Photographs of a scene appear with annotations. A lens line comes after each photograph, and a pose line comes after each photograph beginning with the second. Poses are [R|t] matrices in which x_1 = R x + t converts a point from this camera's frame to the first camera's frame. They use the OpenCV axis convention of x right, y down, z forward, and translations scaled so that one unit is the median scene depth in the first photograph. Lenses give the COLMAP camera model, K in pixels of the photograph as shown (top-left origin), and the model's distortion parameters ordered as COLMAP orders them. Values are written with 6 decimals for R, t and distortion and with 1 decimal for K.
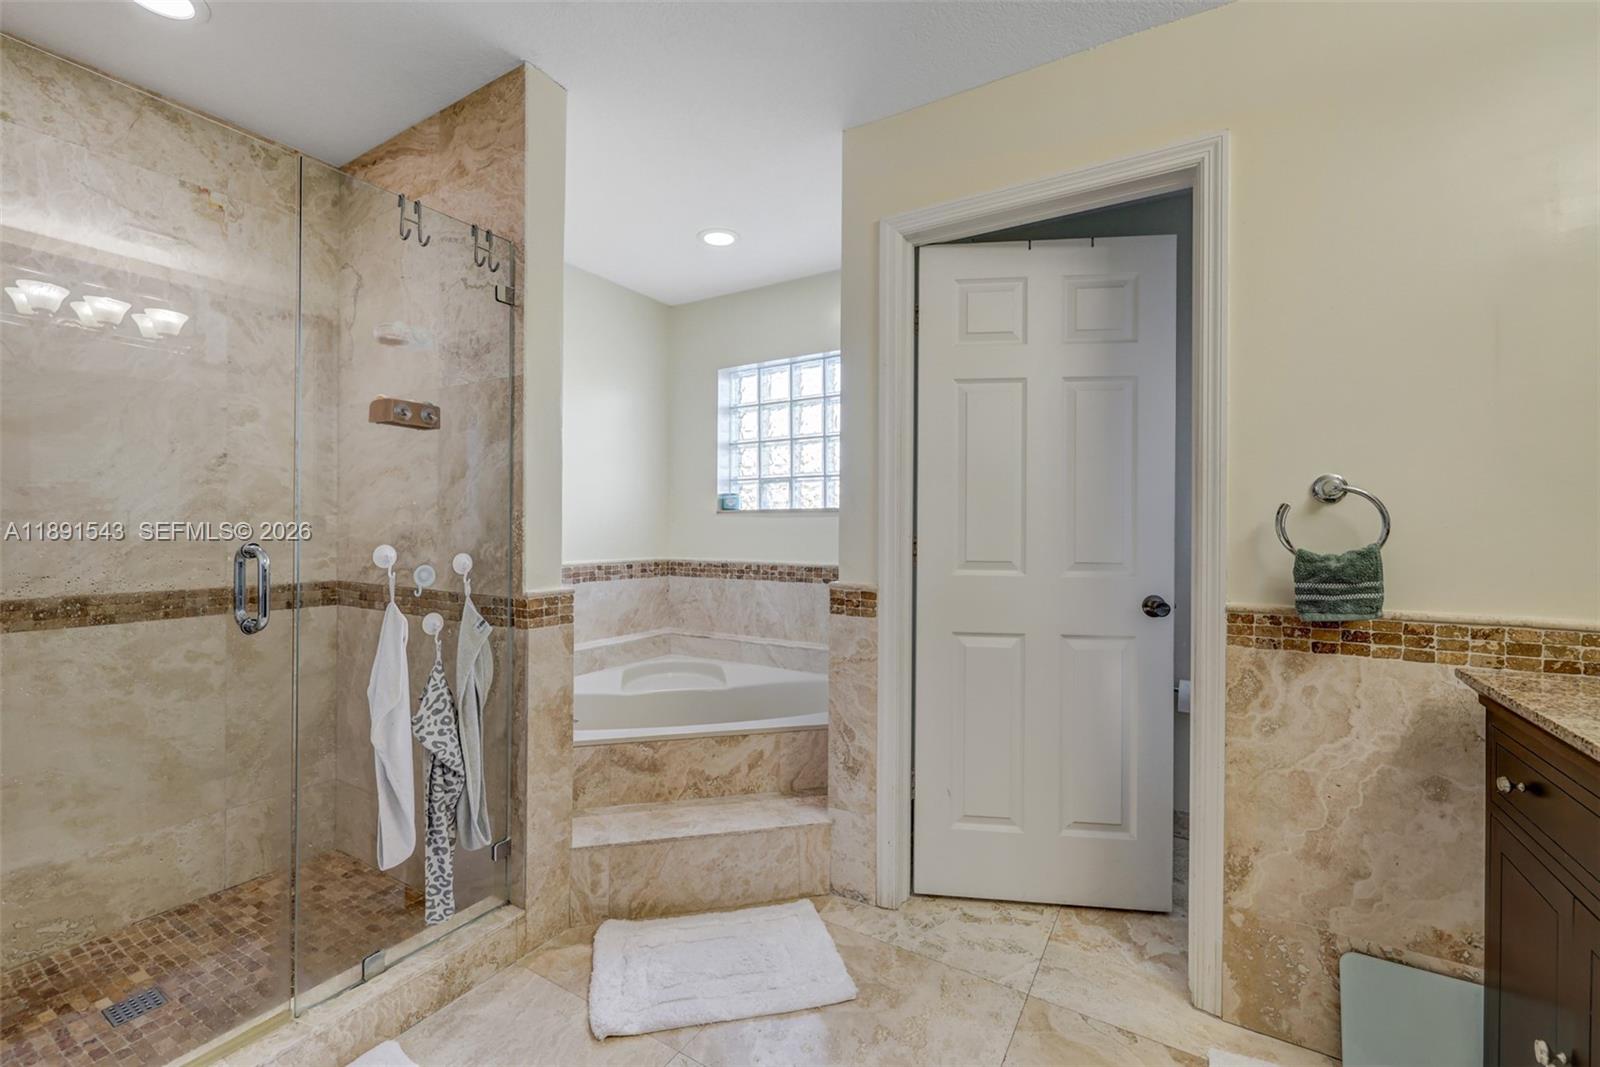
lens RADIAL K [[673.4, 0, 780.8], [0, 673.4, 526.8], [0, 0, 1]] dist [-0.001657, -0.000071]
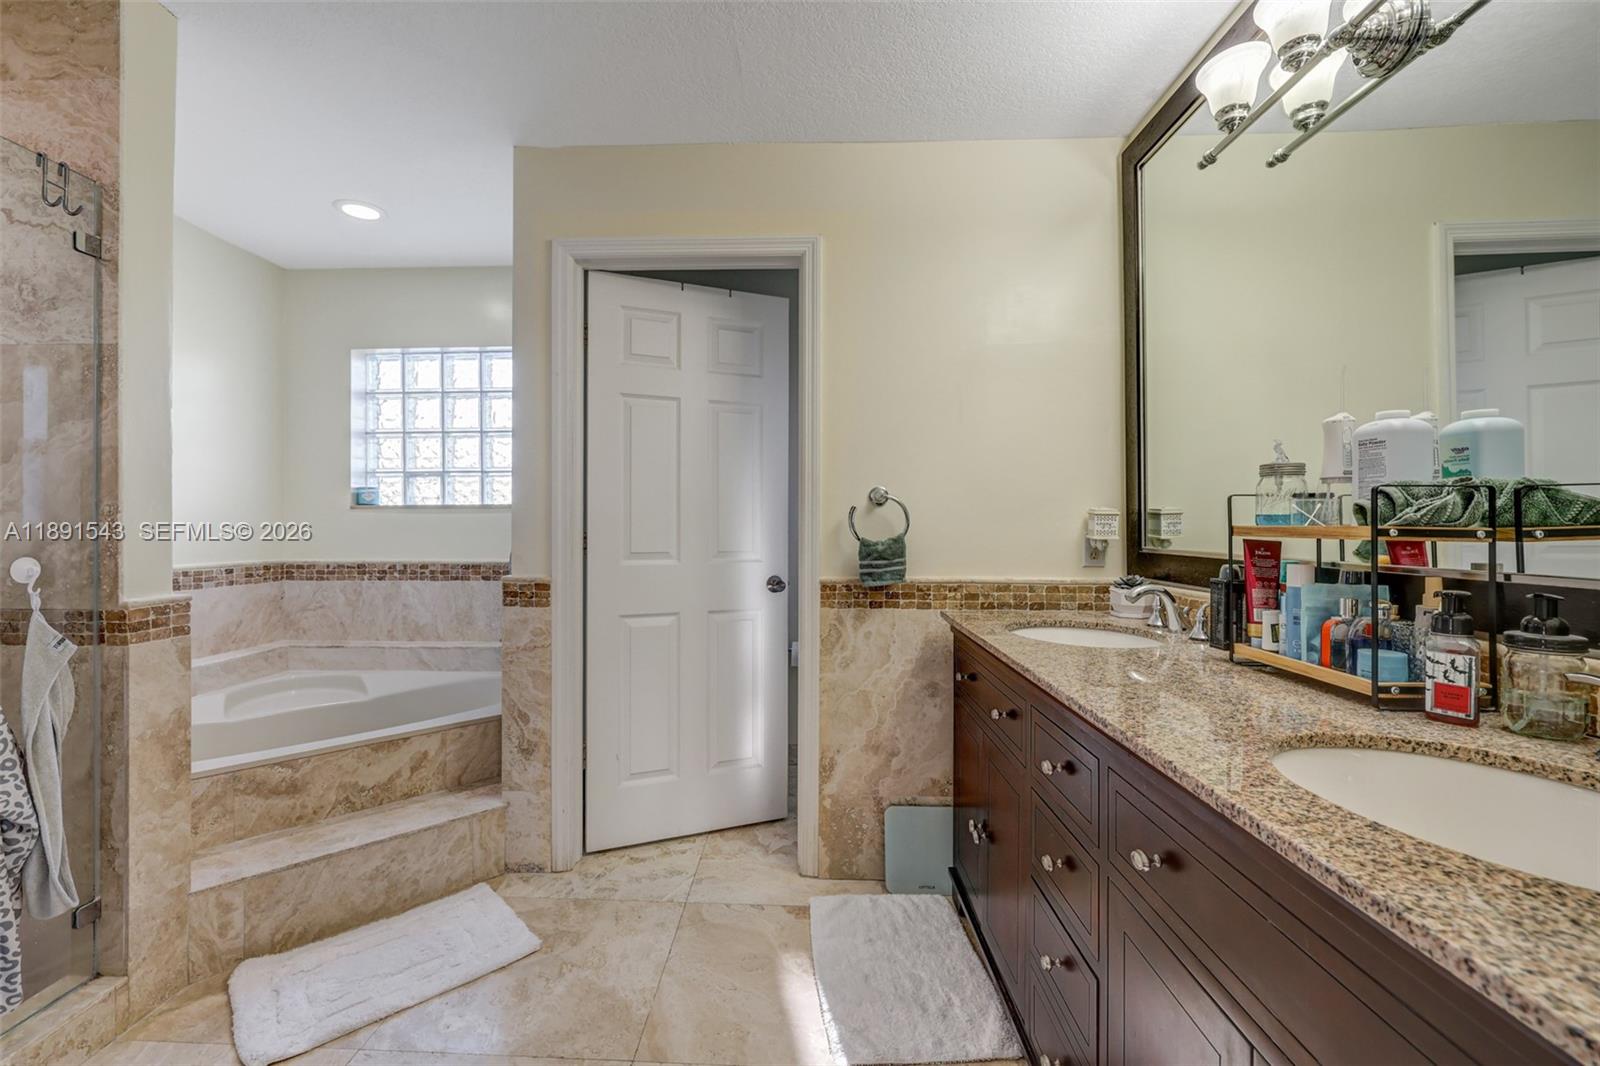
lens RADIAL K [[673.4, 0, 780.8], [0, 673.4, 526.3], [0, 0, 1]] dist [-0.001657, -0.000071]
pose [[0.870055, -0.005363, 0.492926, -0.071931], [0.002867, 0.999979, 0.005820, -0.000124], [-0.492947, -0.003651, 0.870052, -0.131602]]
